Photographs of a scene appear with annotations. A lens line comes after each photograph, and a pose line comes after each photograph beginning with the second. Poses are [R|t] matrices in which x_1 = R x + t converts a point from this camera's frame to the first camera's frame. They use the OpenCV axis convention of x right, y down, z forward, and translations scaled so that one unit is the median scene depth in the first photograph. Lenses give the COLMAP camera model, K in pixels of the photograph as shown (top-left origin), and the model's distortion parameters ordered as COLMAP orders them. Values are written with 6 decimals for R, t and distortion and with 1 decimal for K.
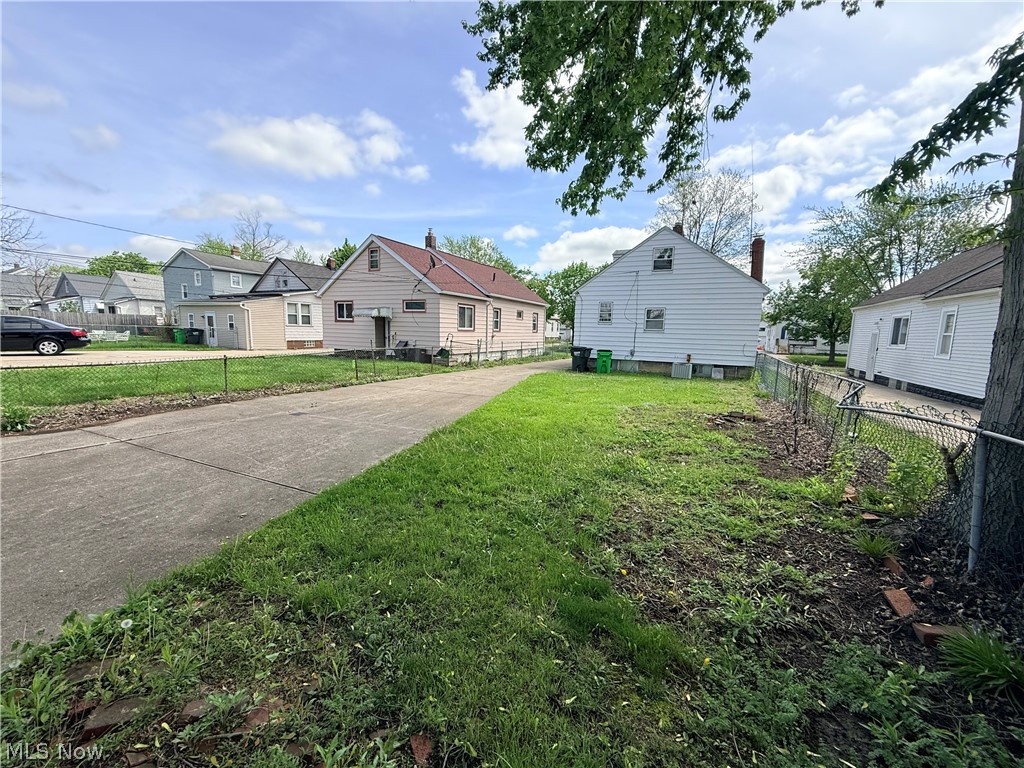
lens RADIAL K [[405.9, 0, 508.4], [0, 405.9, 385.6], [0, 0, 1]] dist [0.000892, 0.000039]
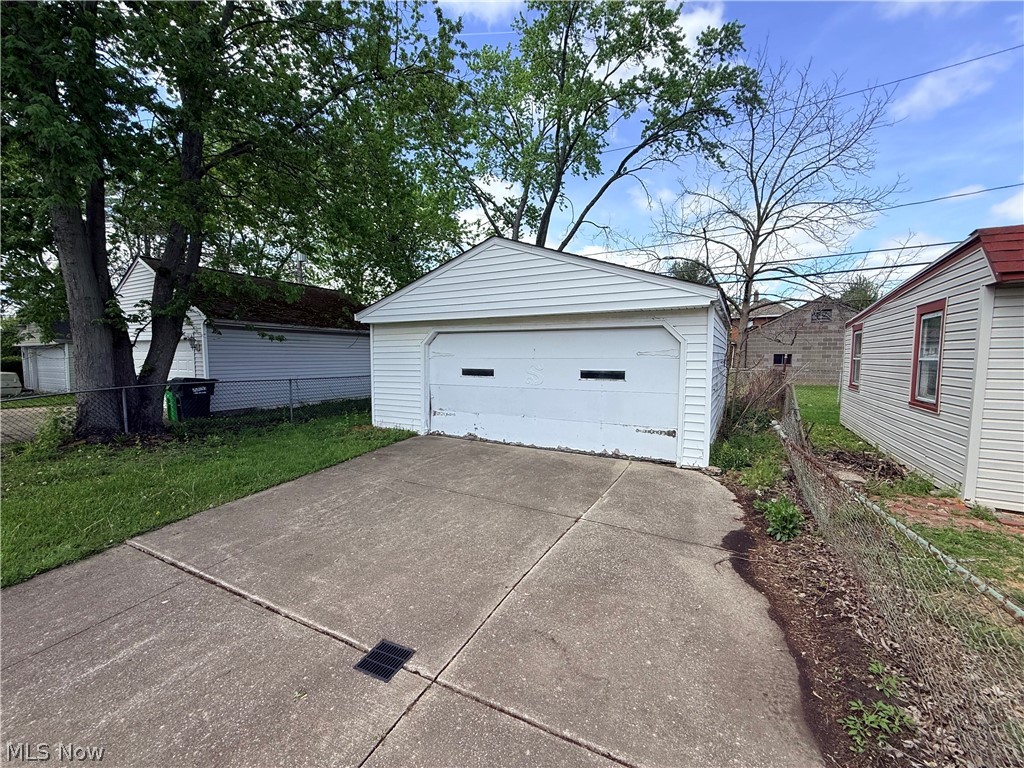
lens RADIAL K [[405.9, 0, 508.4], [0, 405.9, 385.6], [0, 0, 1]] dist [0.000892, 0.000039]
pose [[-0.998443, -0.032670, 0.045211, -0.985475], [-0.022557, 0.977785, 0.208393, -0.318776], [-0.051015, 0.207048, -0.977000, 2.008271]]
